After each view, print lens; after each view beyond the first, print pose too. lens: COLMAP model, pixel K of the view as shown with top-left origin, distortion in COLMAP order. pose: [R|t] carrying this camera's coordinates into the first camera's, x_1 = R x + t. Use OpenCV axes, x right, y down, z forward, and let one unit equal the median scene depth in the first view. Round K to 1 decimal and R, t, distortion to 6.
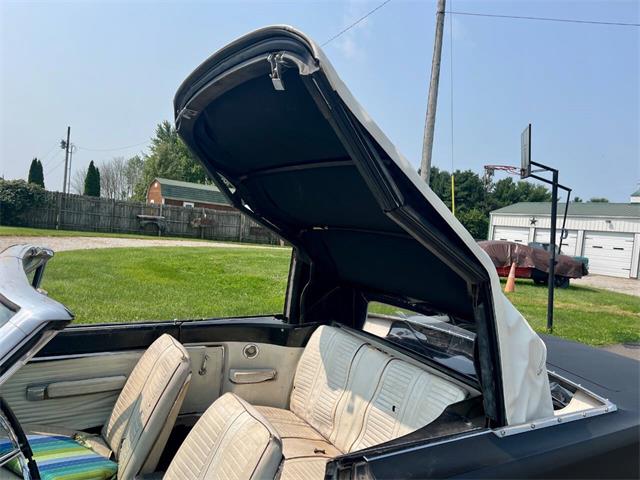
lens RADIAL K [[482.5, 0, 318.1], [0, 482.5, 238.1], [0, 0, 1]] dist [0.099011, -0.139660]
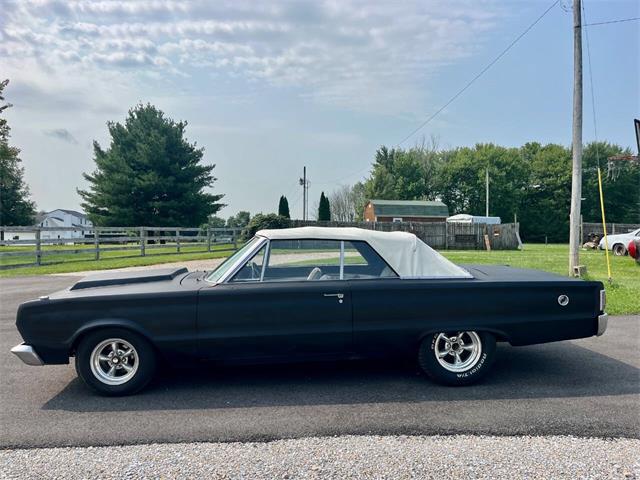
lens RADIAL K [[482.5, 0, 318.1], [0, 482.5, 238.1], [0, 0, 1]] dist [0.099011, -0.139660]
pose [[0.893758, -0.082178, -0.440958, 0.060762], [0.068772, 0.996556, -0.046328, 0.013008], [0.443247, 0.011080, 0.896331, -0.094717]]
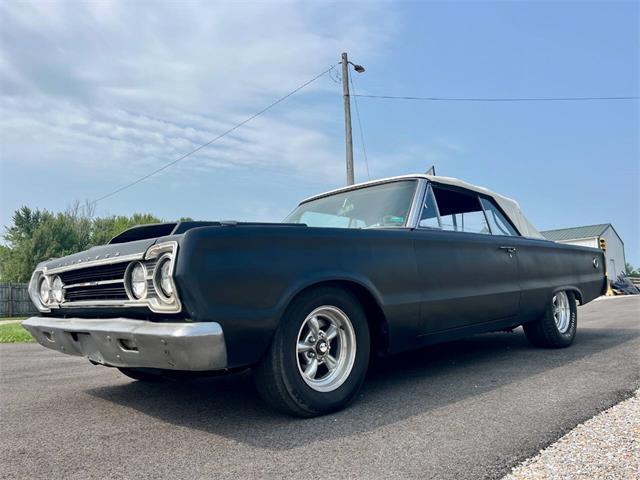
lens RADIAL K [[482.1, 0, 320.0], [0, 482.1, 240.0], [0, 0, 1]] dist [0.048146, 0.000085]
pose [[0.960817, -0.098262, 0.259183, -0.073221], [0.132893, 0.983883, -0.119637, 0.029463], [-0.243250, 0.149393, 0.958390, -0.071517]]
